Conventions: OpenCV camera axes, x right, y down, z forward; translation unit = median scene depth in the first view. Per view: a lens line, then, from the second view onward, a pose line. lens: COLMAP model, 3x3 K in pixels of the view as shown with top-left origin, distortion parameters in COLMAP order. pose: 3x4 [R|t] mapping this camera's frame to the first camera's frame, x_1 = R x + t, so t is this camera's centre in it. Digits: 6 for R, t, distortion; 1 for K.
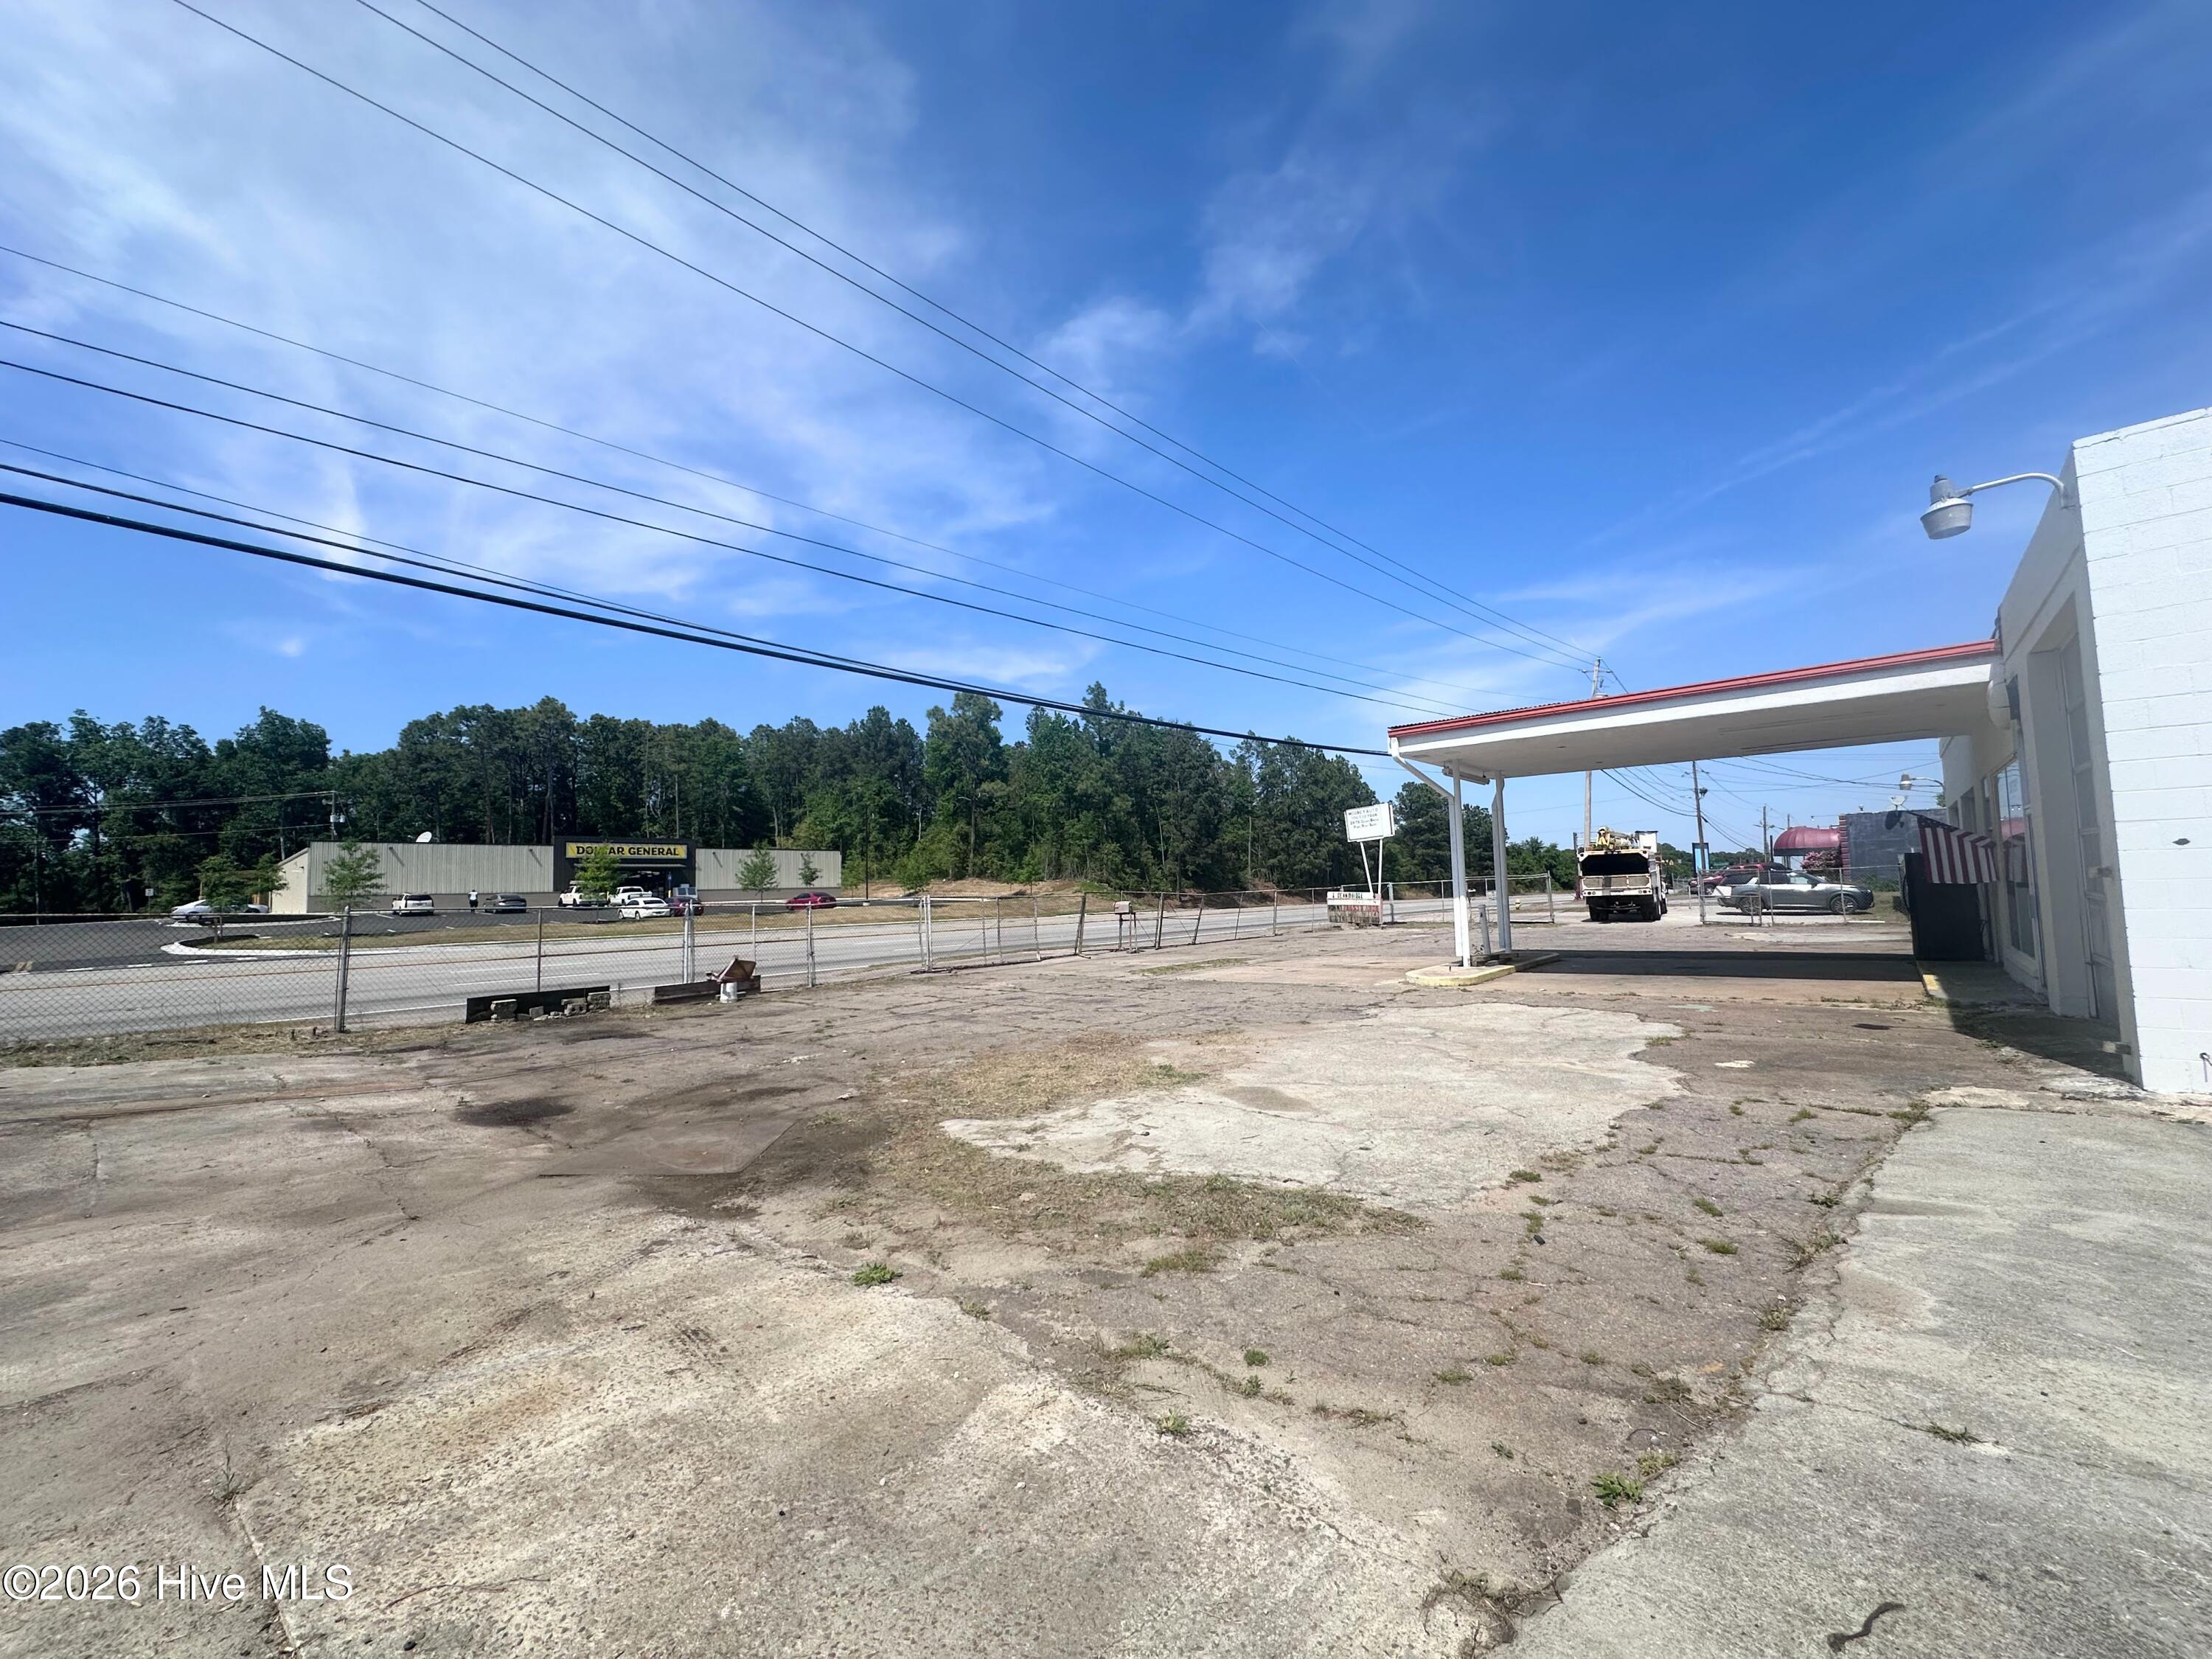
lens RADIAL K [[881.8, 0, 1105.3], [0, 881.8, 834.6], [0, 0, 1]] dist [-0.005721, 0.001415]
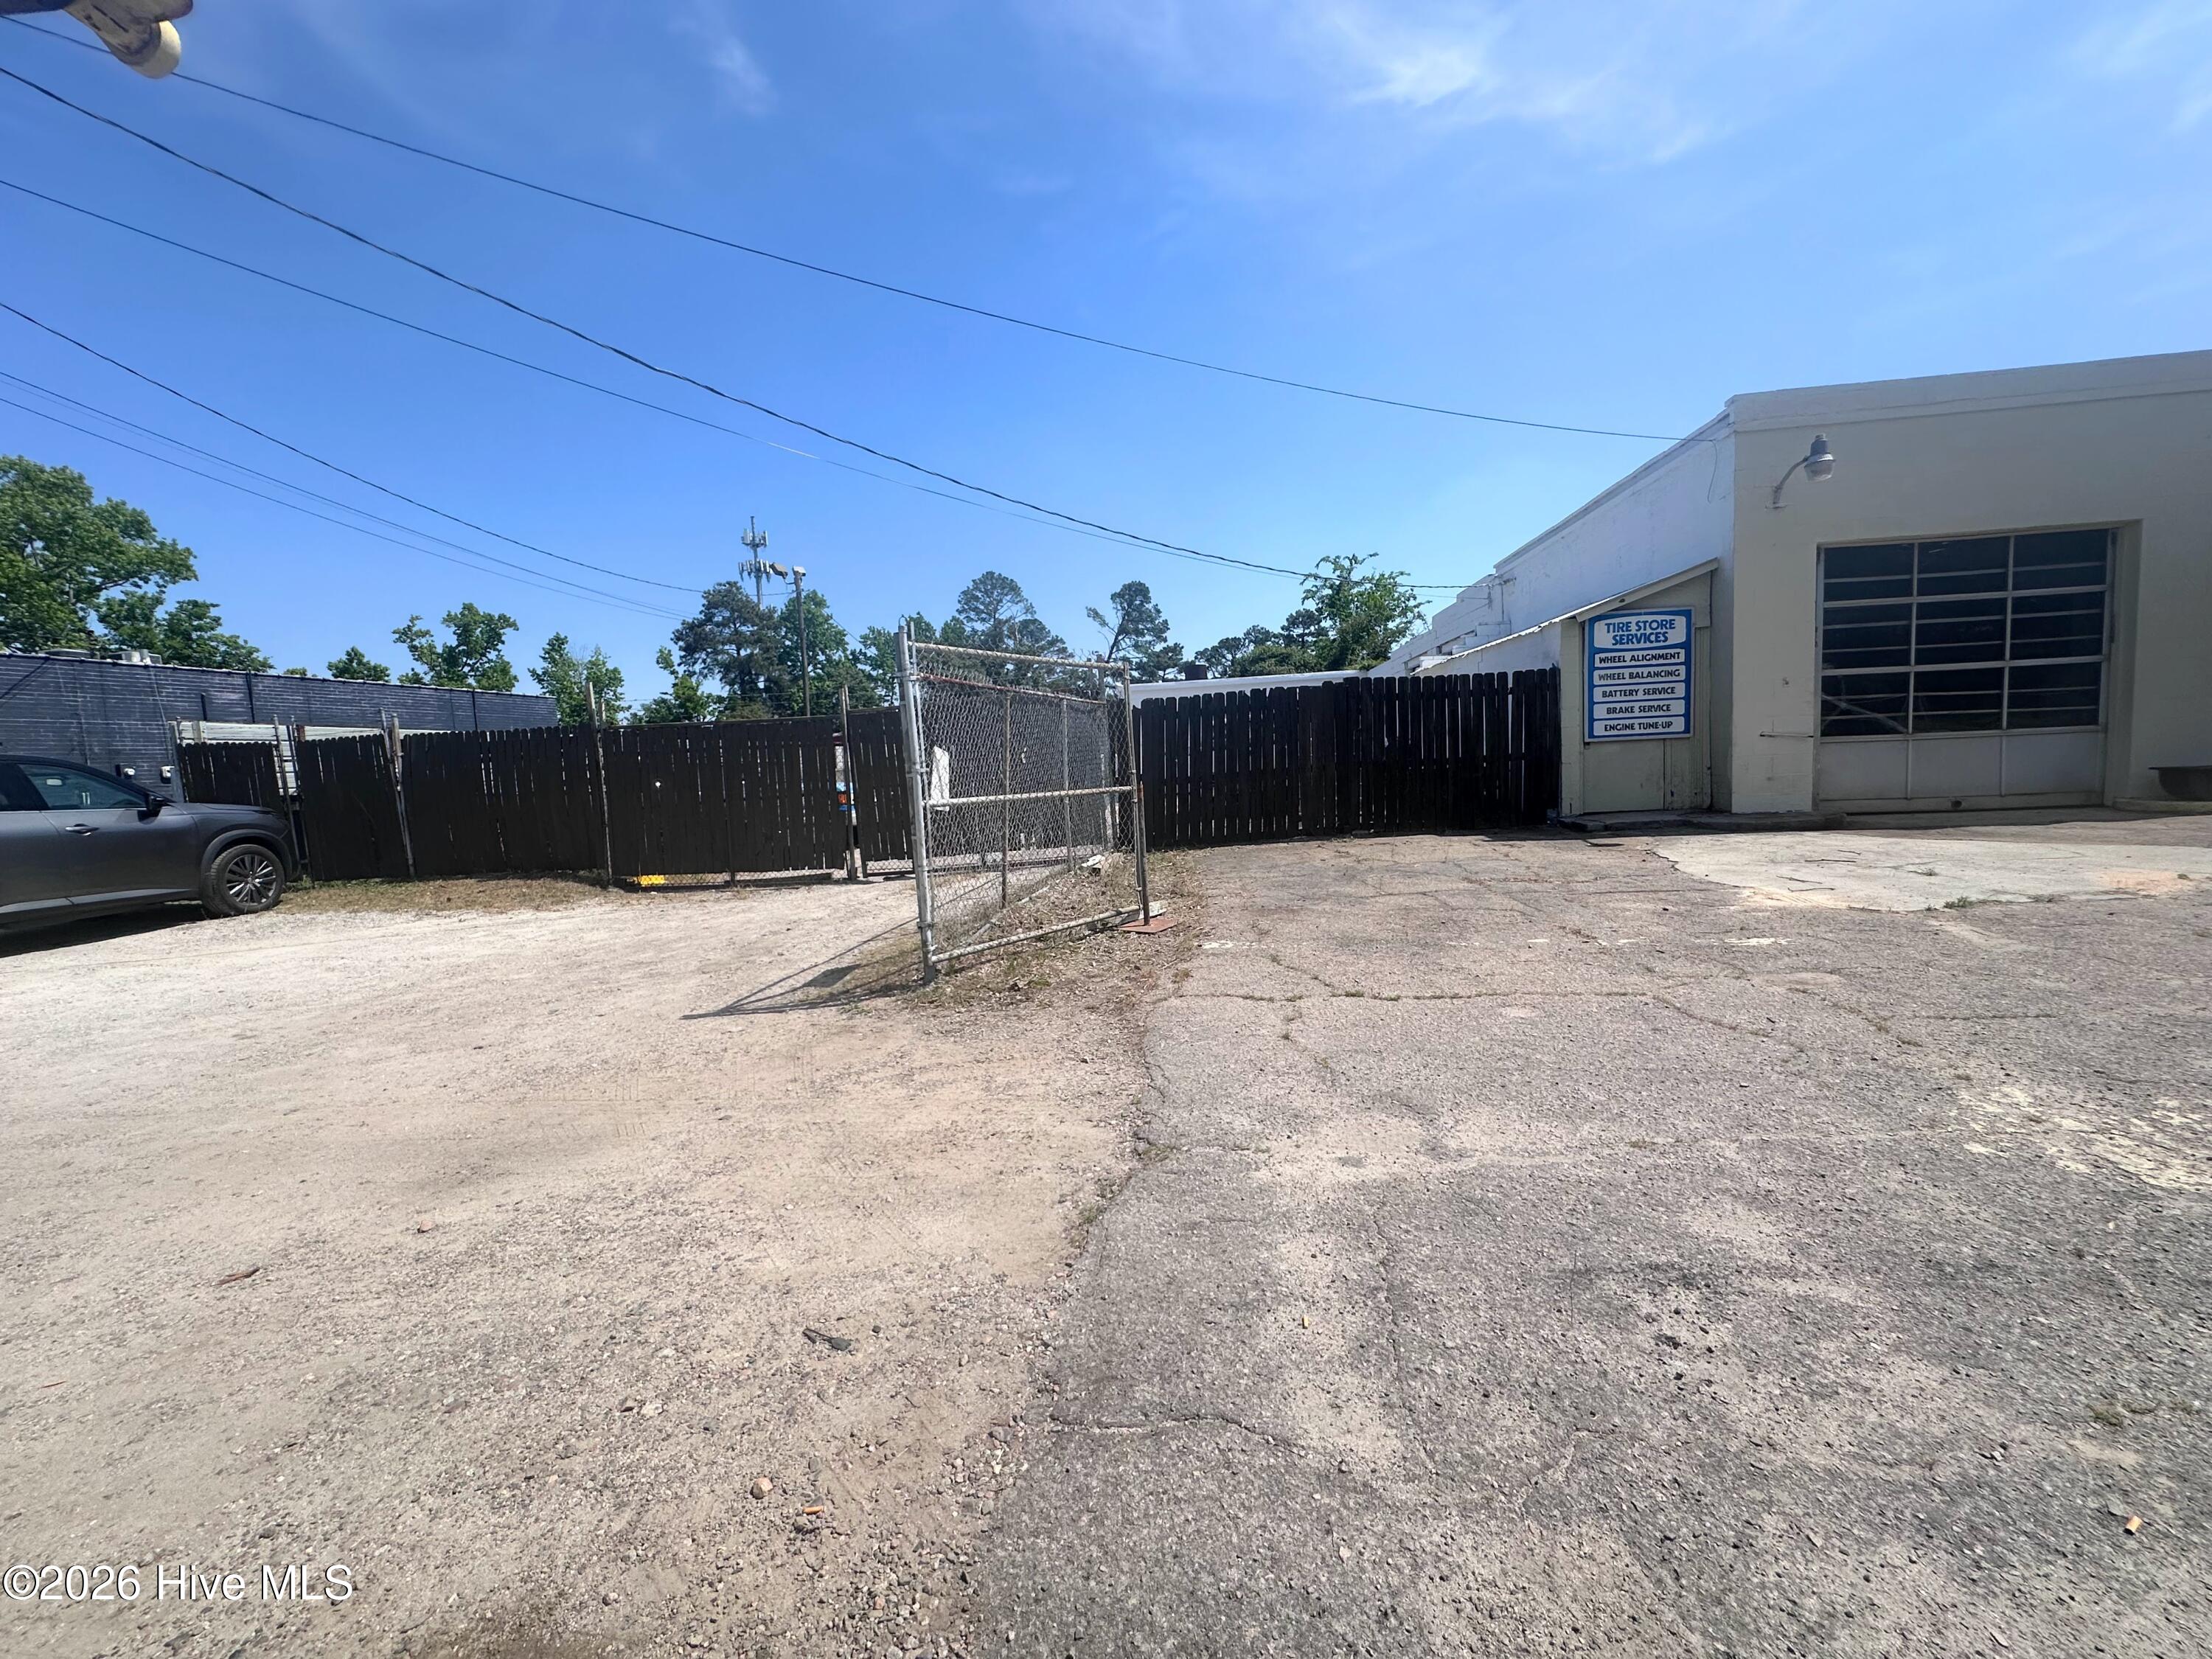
lens RADIAL K [[881.8, 0, 1106.7], [0, 881.8, 839.0], [0, 0, 1]] dist [-0.005721, 0.001415]
pose [[-0.558728, -0.023816, 0.829009, 0.526665], [0.014004, 0.999174, 0.038142, 0.070414], [-0.829233, 0.032920, -0.557933, 1.067562]]
